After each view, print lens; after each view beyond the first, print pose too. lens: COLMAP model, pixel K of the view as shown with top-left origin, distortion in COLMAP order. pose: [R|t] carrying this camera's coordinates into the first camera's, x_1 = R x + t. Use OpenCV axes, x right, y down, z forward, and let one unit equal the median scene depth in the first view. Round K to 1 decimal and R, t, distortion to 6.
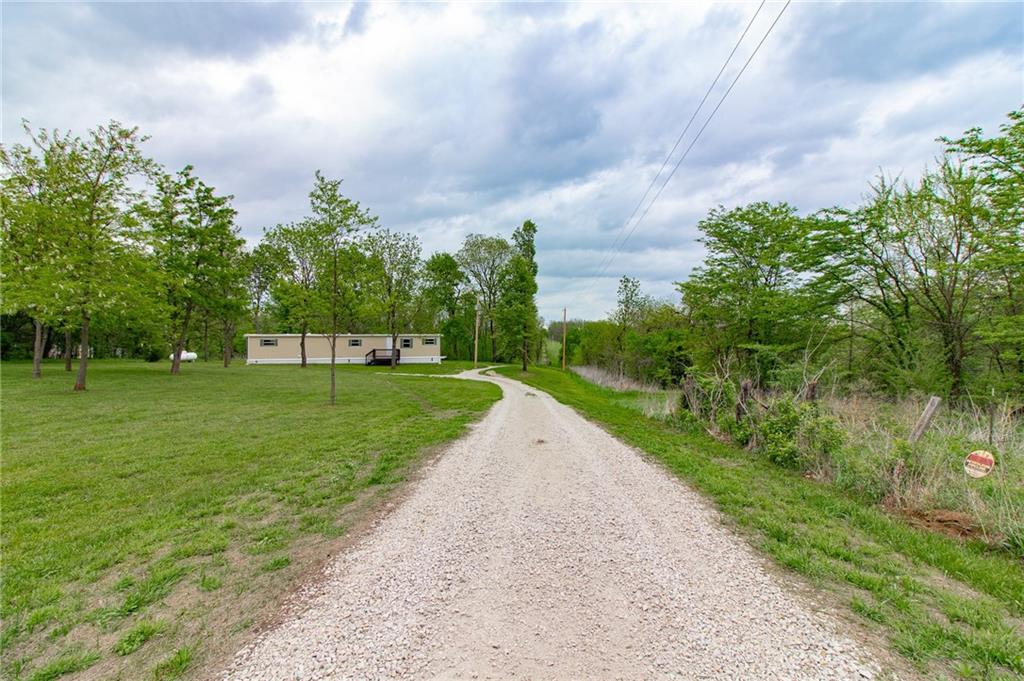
lens RADIAL K [[465.8, 0, 510.2], [0, 465.8, 326.1], [0, 0, 1]] dist [-0.001434, -0.000008]
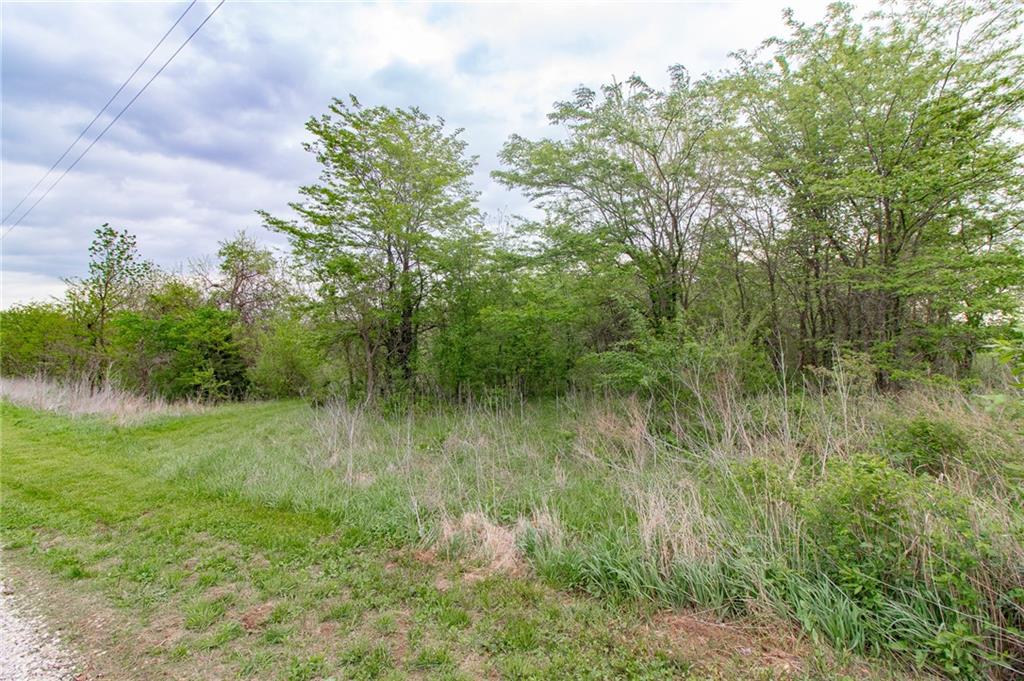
lens RADIAL K [[465.8, 0, 510.2], [0, 465.8, 326.1], [0, 0, 1]] dist [-0.001434, -0.000008]
pose [[0.547437, 0.021900, 0.836560, 0.031580], [-0.024539, 0.999648, -0.010111, 0.022932], [-0.836487, -0.014993, 0.547781, 0.255501]]
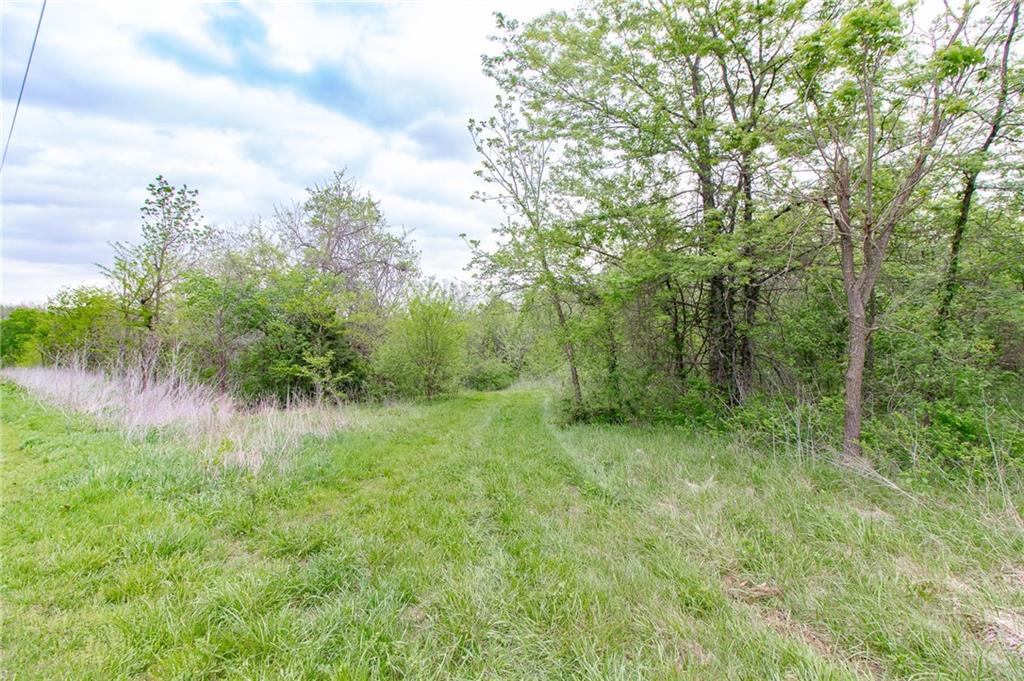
lens RADIAL K [[469.6, 0, 522.8], [0, 469.6, 330.5], [0, 0, 1]] dist [0.001259, -0.000038]
pose [[0.586540, 0.009741, 0.809862, 0.083223], [-0.026452, 0.999625, 0.007134, 0.047665], [-0.809488, -0.025607, 0.586577, 0.474141]]
